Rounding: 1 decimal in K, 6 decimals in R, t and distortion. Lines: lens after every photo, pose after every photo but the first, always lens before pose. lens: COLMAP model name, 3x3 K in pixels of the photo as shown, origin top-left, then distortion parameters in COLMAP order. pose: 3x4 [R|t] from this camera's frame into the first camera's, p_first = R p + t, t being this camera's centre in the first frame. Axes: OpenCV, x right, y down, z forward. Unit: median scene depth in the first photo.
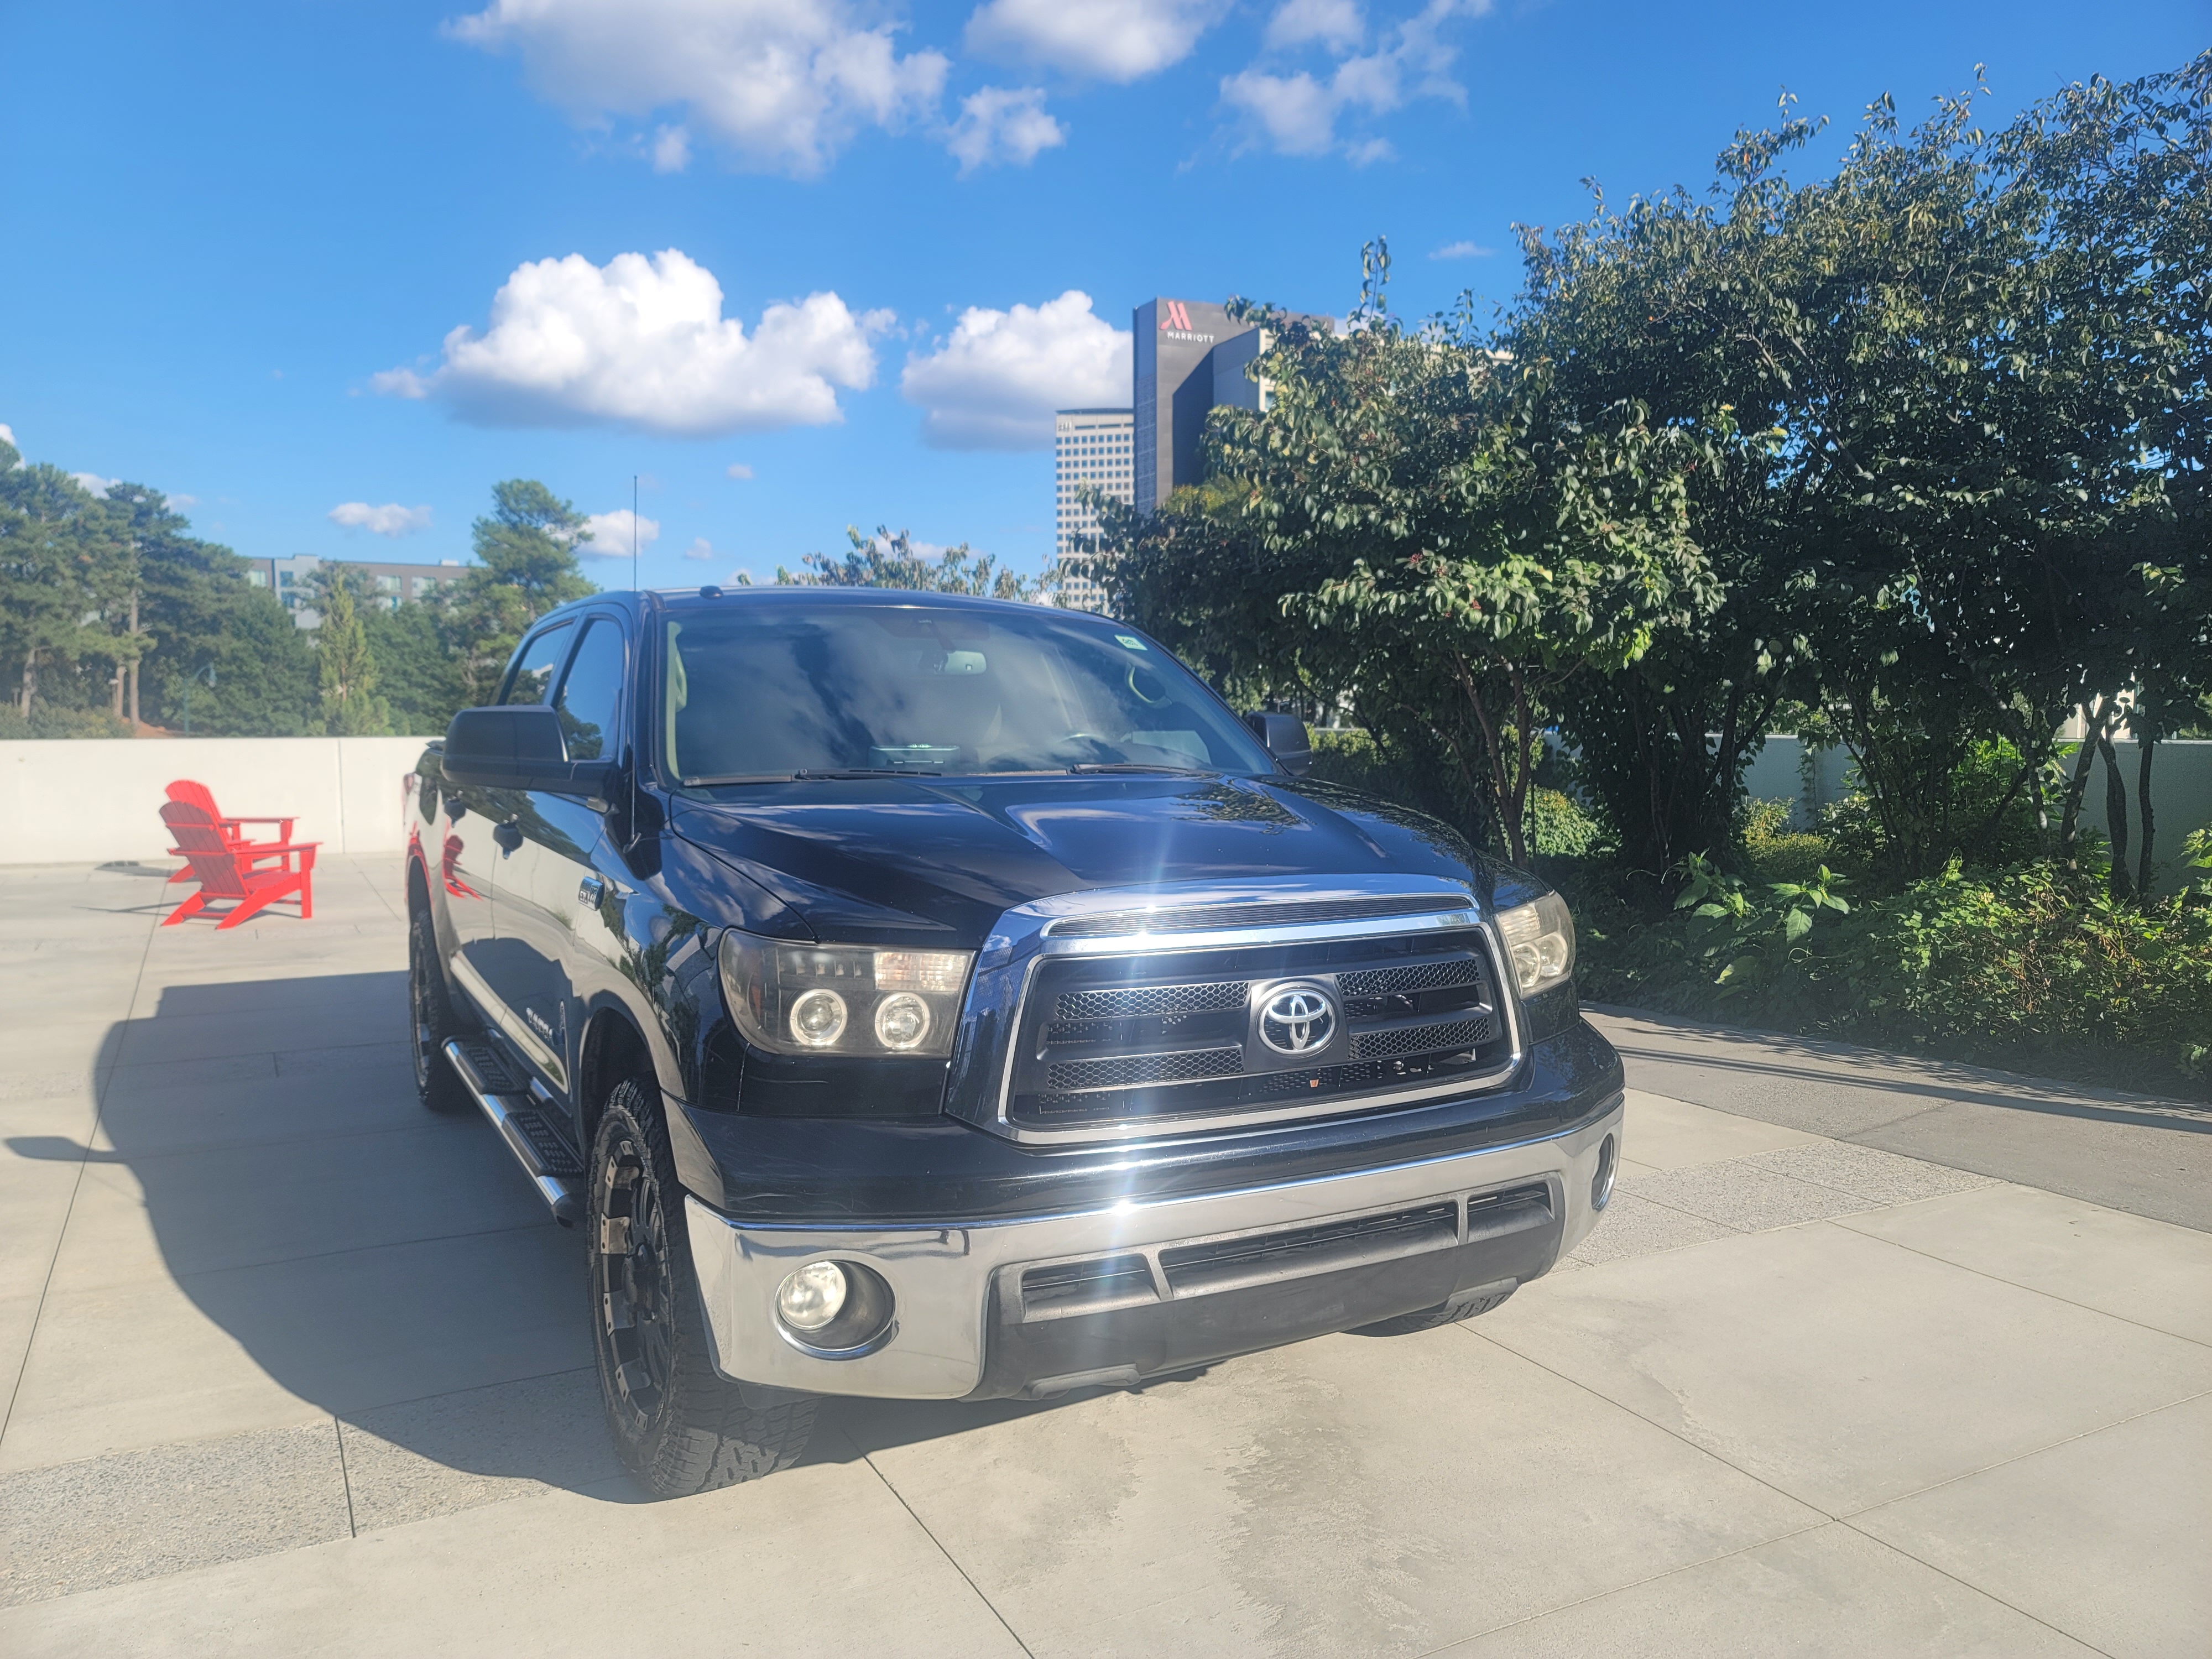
lens RADIAL K [[1617.9, 0, 1106.0], [0, 1617.9, 829.5], [0, 0, 1]] dist [0.127760, -0.127629]
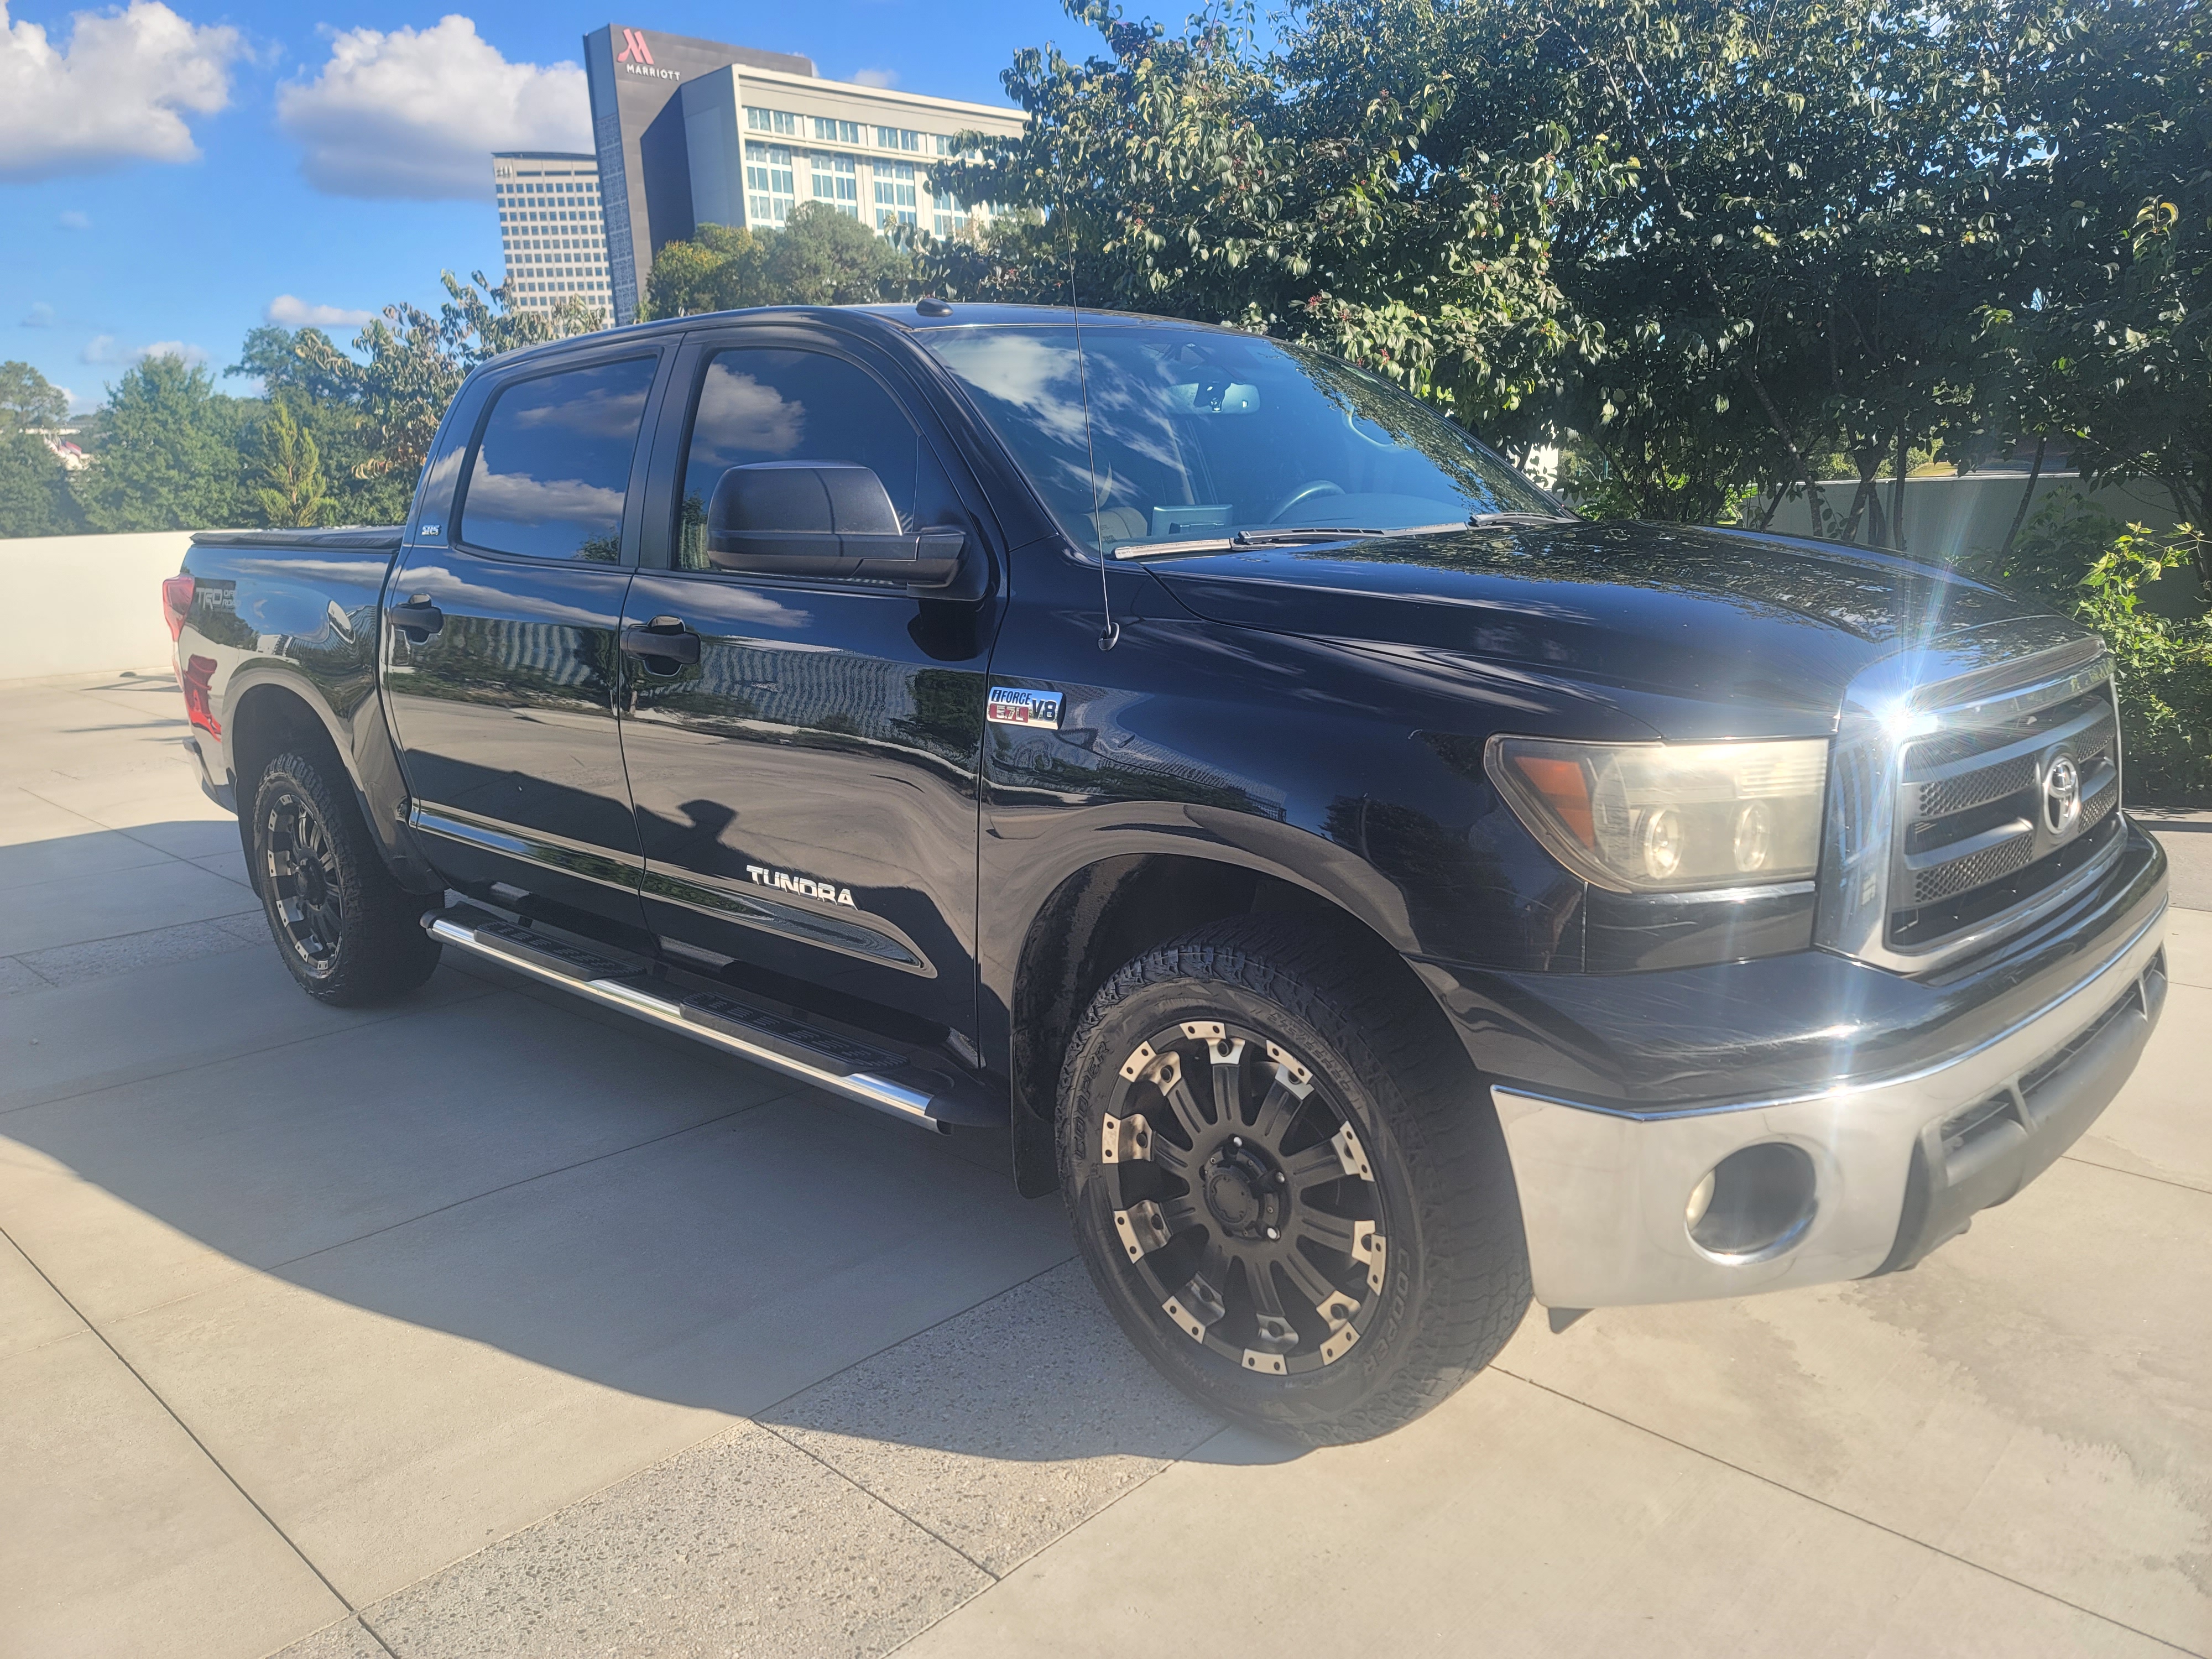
lens RADIAL K [[1617.9, 0, 1106.0], [0, 1617.9, 829.5], [0, 0, 1]] dist [0.127760, -0.127629]
pose [[0.952208, -0.090042, 0.291876, -0.213699], [0.051579, 0.989240, 0.136906, -0.002707], [-0.301063, -0.115309, 0.946607, 0.116432]]
